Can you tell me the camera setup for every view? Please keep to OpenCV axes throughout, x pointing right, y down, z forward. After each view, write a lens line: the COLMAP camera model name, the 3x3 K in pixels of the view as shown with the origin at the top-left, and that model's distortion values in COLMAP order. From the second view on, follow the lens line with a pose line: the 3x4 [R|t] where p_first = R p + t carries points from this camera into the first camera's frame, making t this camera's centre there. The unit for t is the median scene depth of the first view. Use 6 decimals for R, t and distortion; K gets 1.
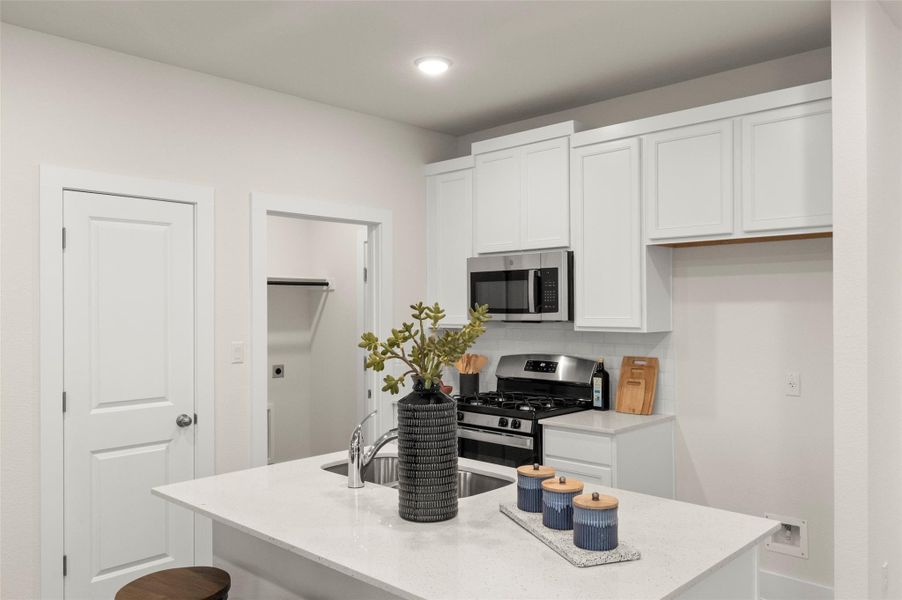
lens RADIAL K [[694.1, 0, 462.6], [0, 694.1, 309.0], [0, 0, 1]] dist [0.018752, -0.003151]
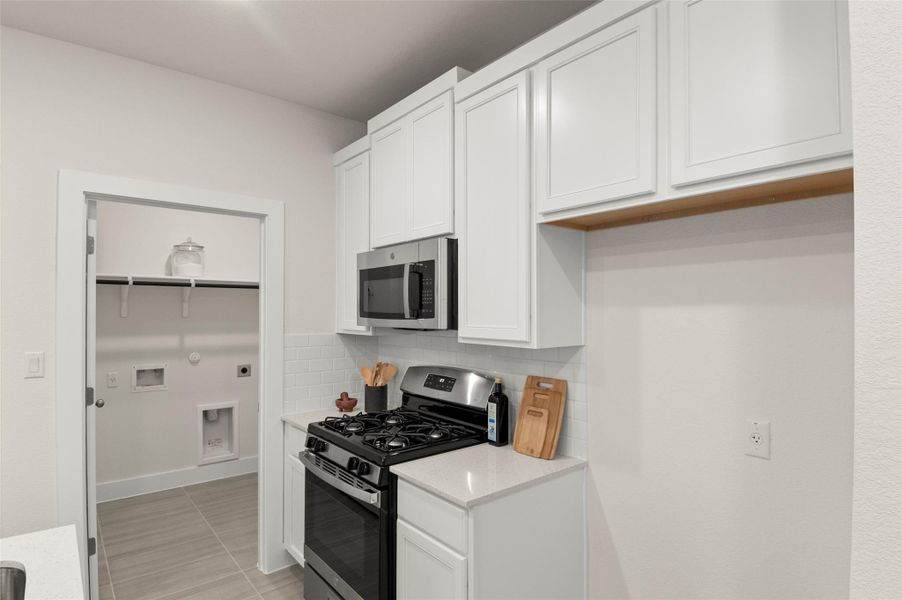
lens RADIAL K [[475.2, 0, 471.2], [0, 475.2, 315.1], [0, 0, 1]] dist [0.000766, -0.010308]
pose [[0.995058, 0.006922, -0.099053, 0.223471], [-0.006406, 0.999964, 0.005530, -0.001922], [0.099088, -0.004868, 0.995067, 0.472185]]
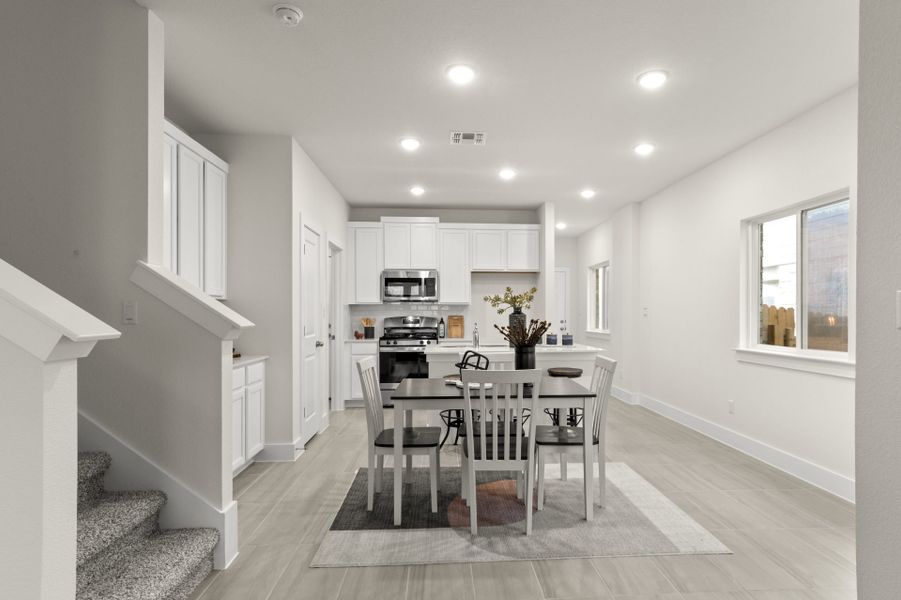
lens RADIAL K [[491.8, 0, 474.5], [0, 491.8, 313.0], [0, 0, 1]] dist [0.001873, -0.000318]
pose [[0.671004, 0.004951, 0.741437, -1.006325], [-0.000862, 0.999982, -0.005897, 0.070248], [-0.741453, 0.003318, 0.670997, -0.237084]]
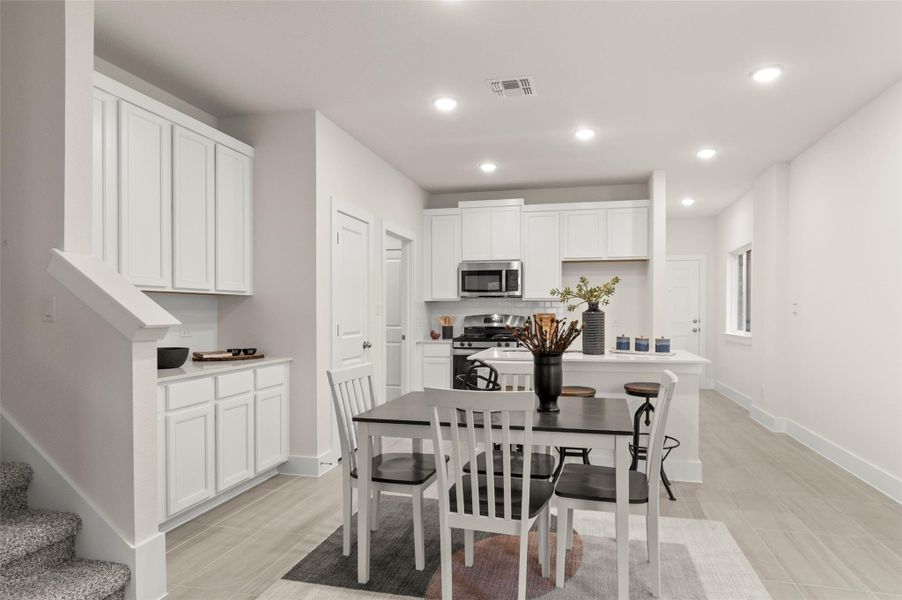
lens RADIAL K [[515.0, 0, 476.2], [0, 515.0, 317.6], [0, 0, 1]] dist [-0.000644, -0.000958]
pose [[0.853554, -0.001092, 0.521004, -0.744539], [-0.002676, 0.999975, 0.006482, 0.071527], [-0.520998, -0.006927, 0.853530, -0.232977]]
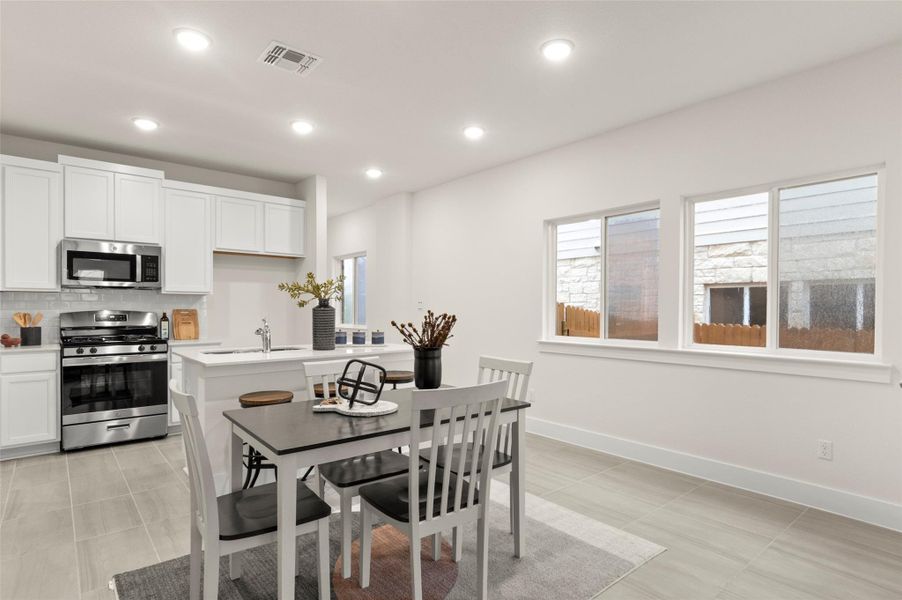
lens RADIAL K [[475.9, 0, 473.7], [0, 475.9, 309.9], [0, 0, 1]] dist [0.001317, -0.008268]
pose [[0.077502, 0.001548, 0.996991, -0.937041], [-0.000854, 0.999999, -0.001487, 0.071639], [-0.996992, -0.000736, 0.077503, 0.137843]]
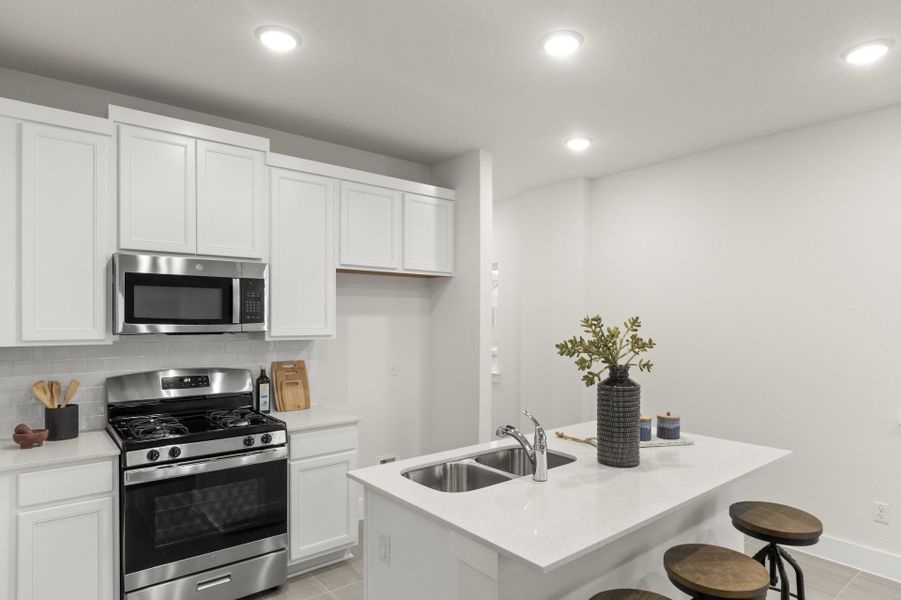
lens RADIAL K [[526.2, 0, 472.5], [0, 526.2, 320.9], [0, 0, 1]] dist [-0.001756, -0.003392]
pose [[0.104102, 0.000197, 0.994567, -0.583917], [-0.001944, 0.999998, 0.000005, 0.001236], [-0.994565, -0.001934, 0.104103, 0.598913]]
